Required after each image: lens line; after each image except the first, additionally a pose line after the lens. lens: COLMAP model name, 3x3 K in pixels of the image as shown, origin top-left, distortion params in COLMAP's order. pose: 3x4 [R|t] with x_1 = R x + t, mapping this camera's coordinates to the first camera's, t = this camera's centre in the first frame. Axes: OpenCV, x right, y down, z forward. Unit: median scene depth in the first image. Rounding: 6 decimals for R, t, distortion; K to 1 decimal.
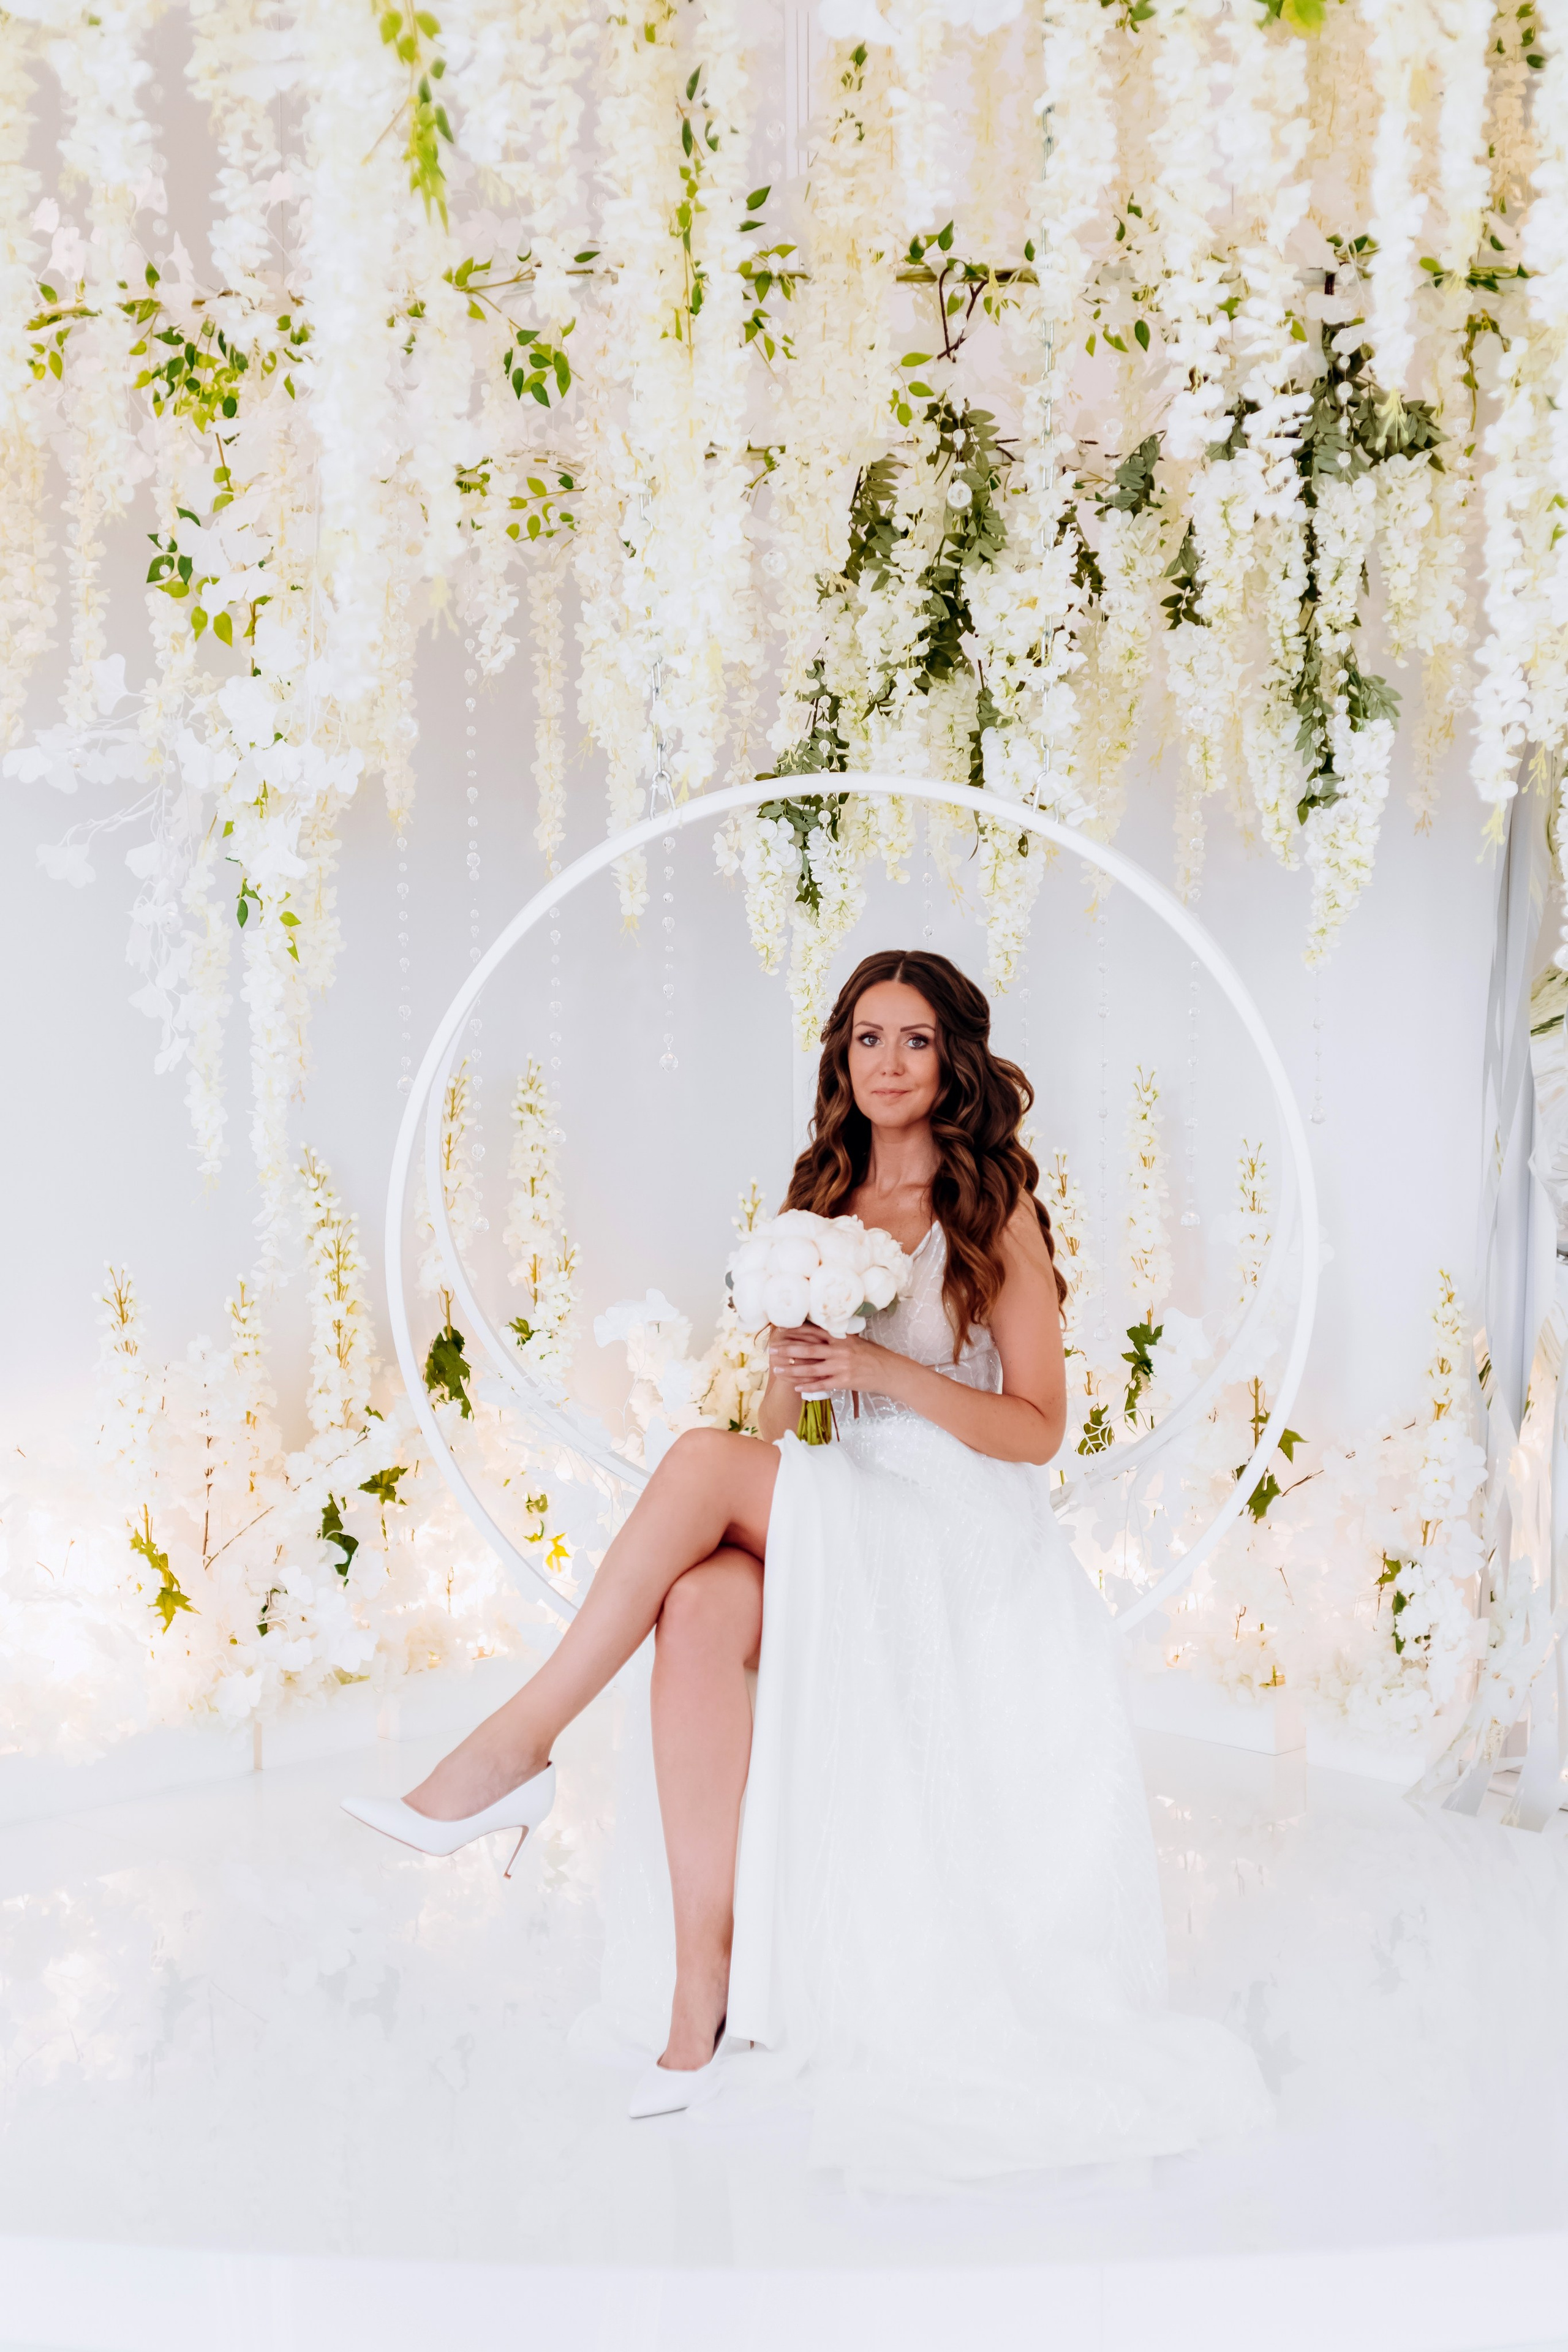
lens RADIAL K [[3095.5, 0, 772.5], [0, 3095.5, 1186.8], [0, 0, 1]] dist [-0.005088, 0.031316]
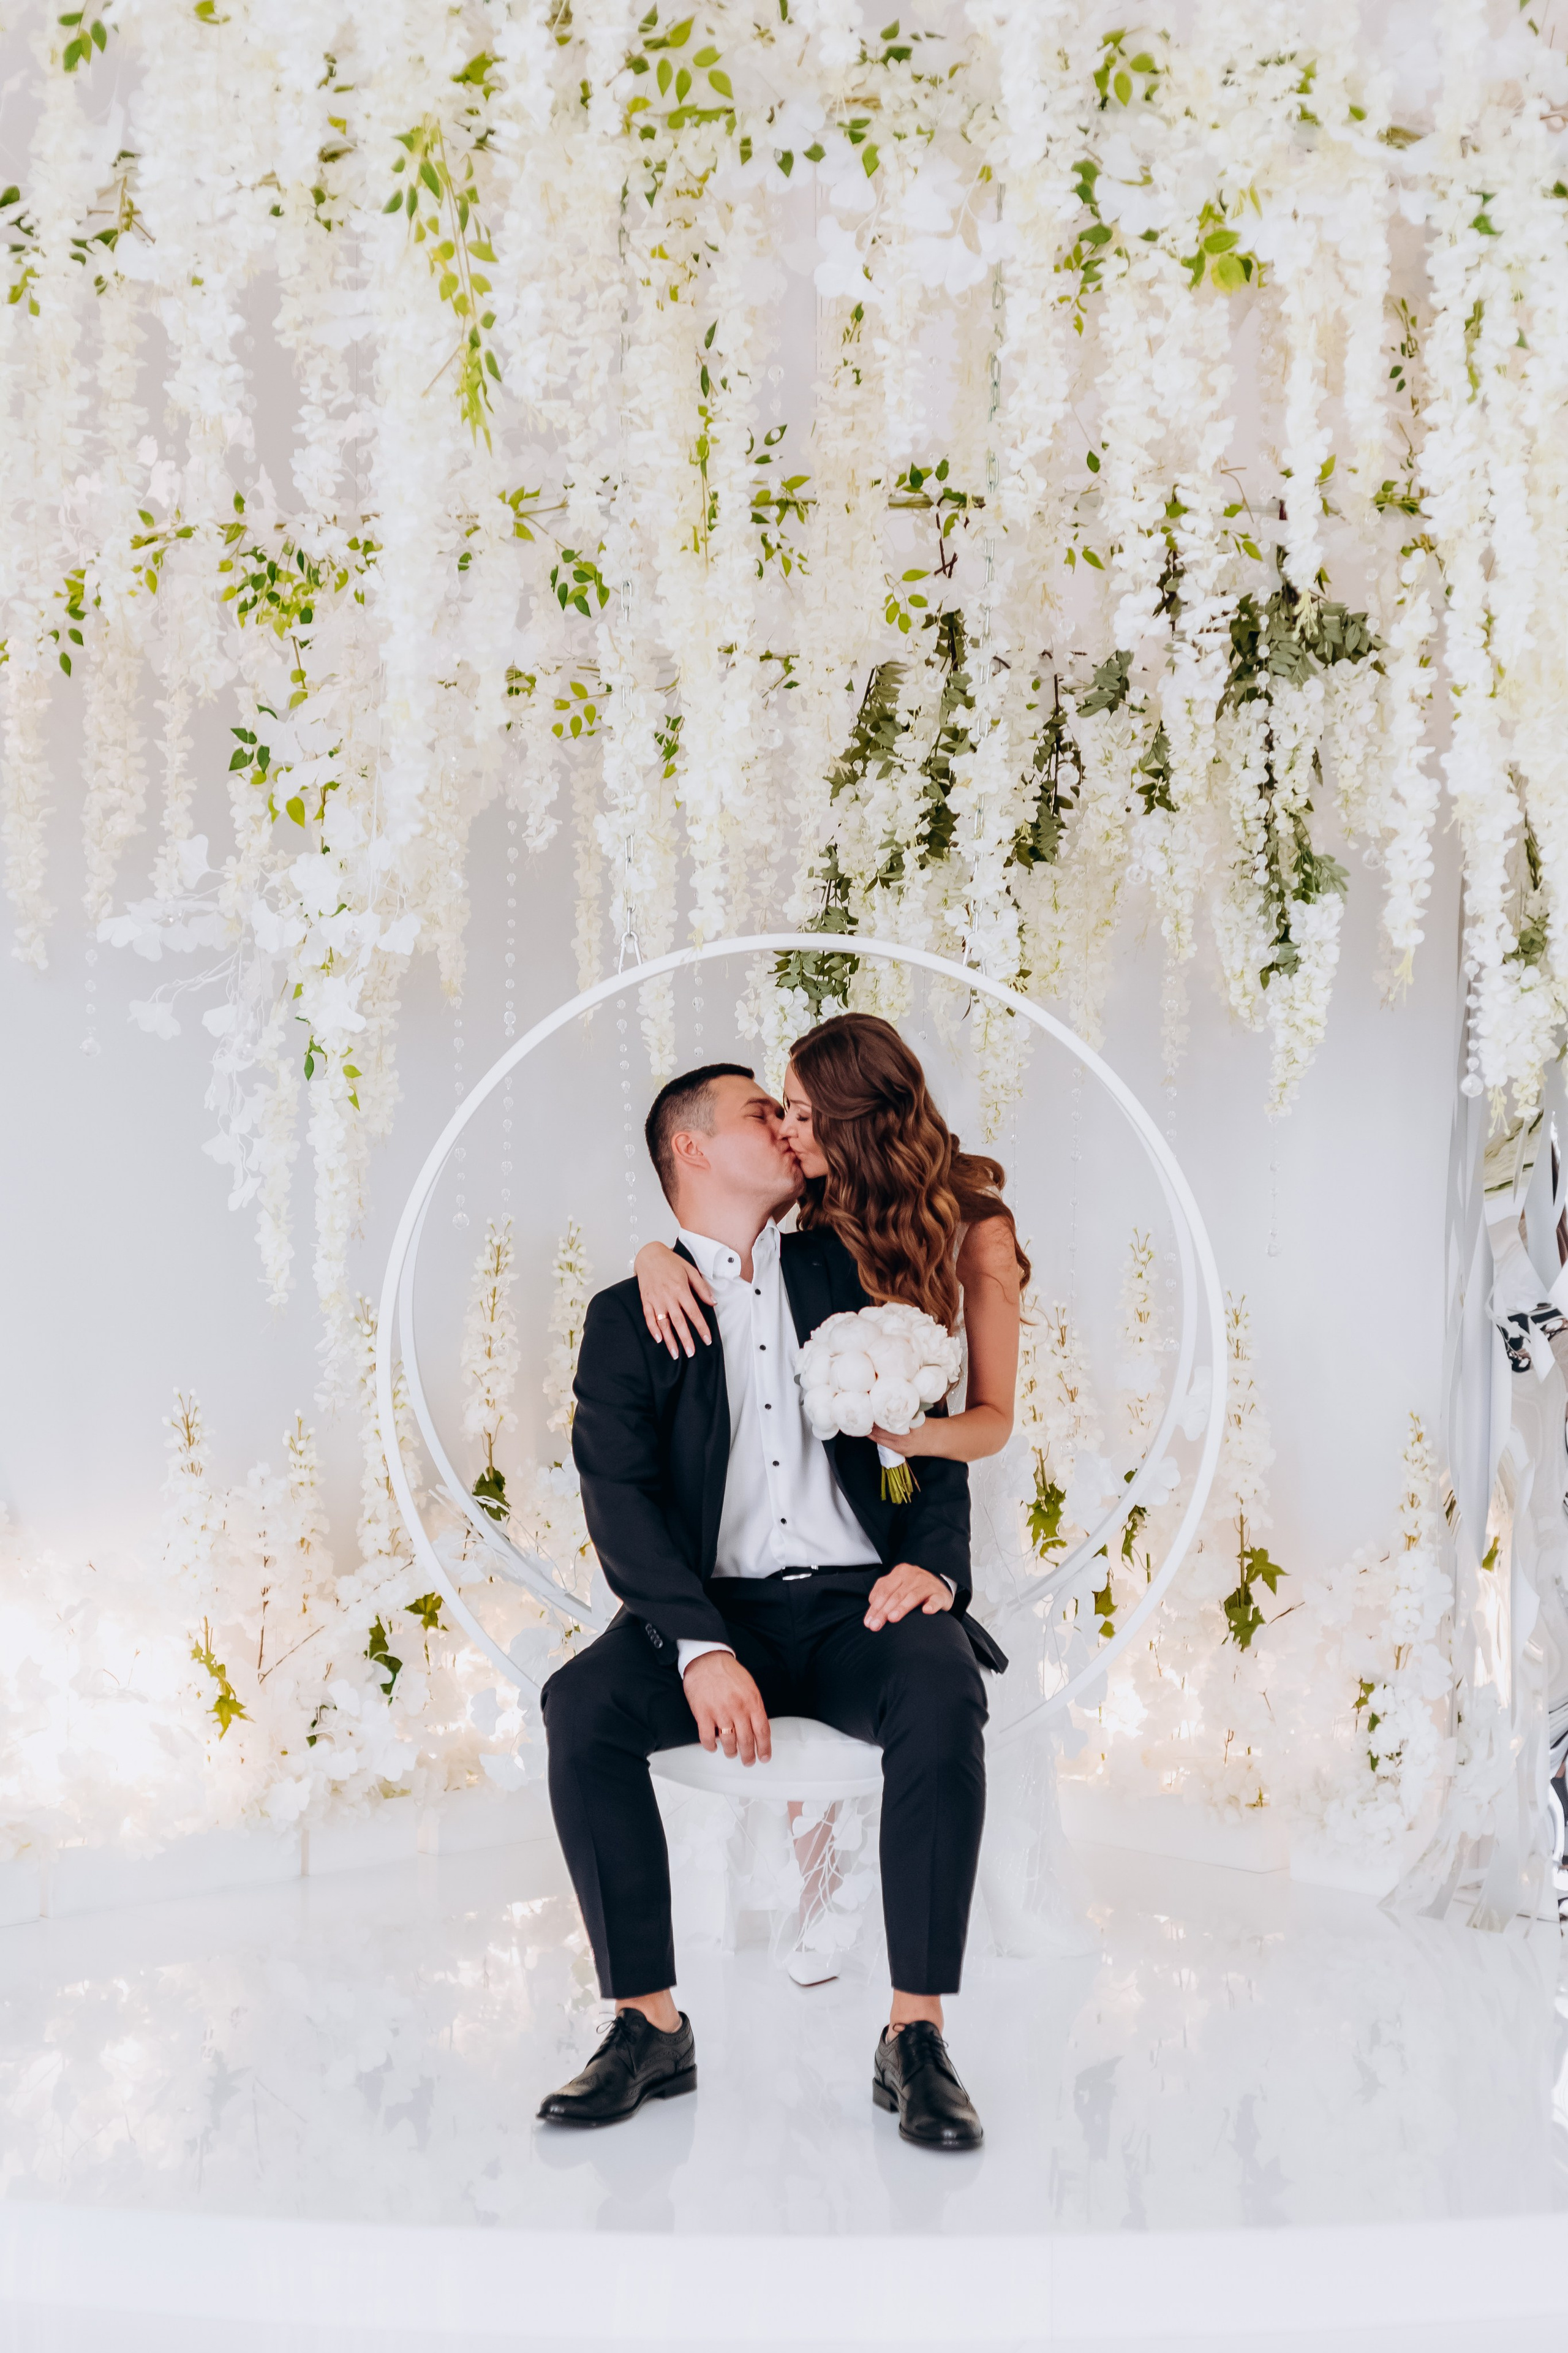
lens RADIAL K [[3186.2, 0, 794.7], [0, 3186.2, 1178.0], [0, 0, 1]] dist [-0.016223, 0.101151]
pose [[0.999859, 0.005688, -0.015810, 0.019962], [-0.007035, 0.996225, -0.086528, 0.045796], [0.015258, 0.086627, 0.996124, -0.120062]]
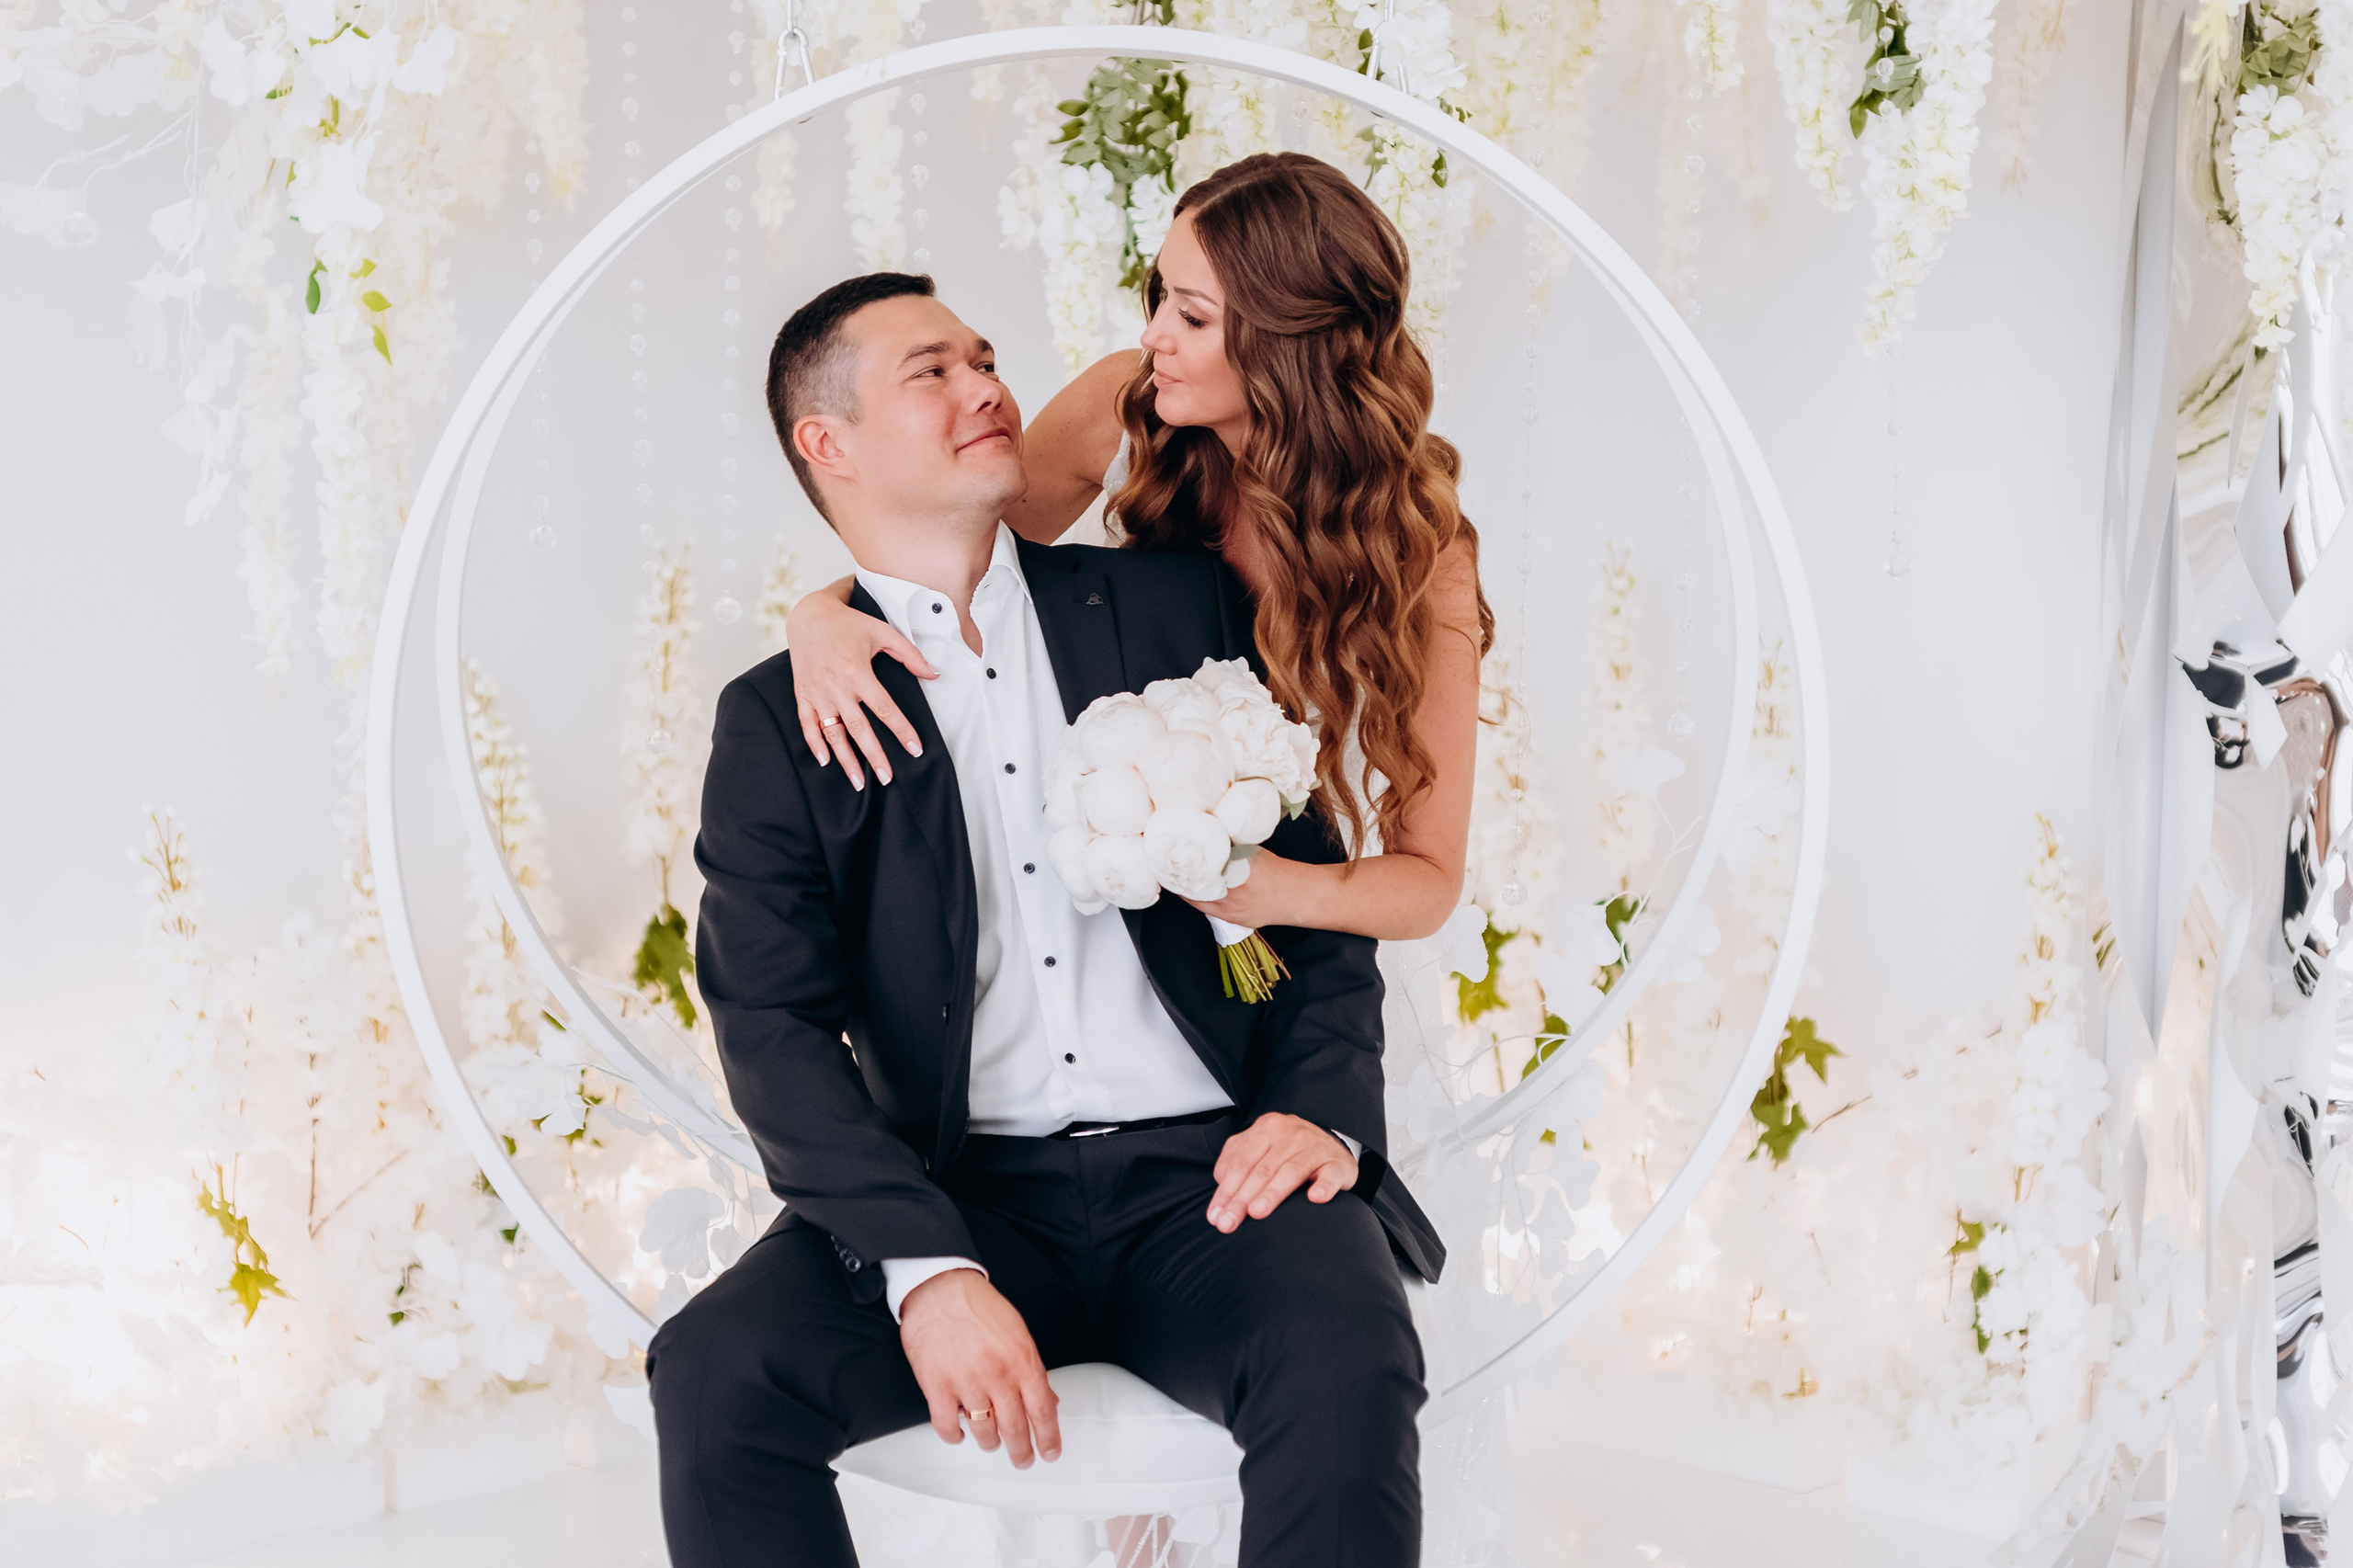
lens RADIAL K [[3247.6, 0, 1095.2], [0, 3247.6, 823.4], [0, 0, 1]] dist [-0.015054, 0.081198]
pose [[0.999471, -0.005293, -0.032084, 0.025281], [0.005530, 0.999958, 0.007290, 0.024017], [0.032044, -0.007463, 0.999459, 0.264951]]
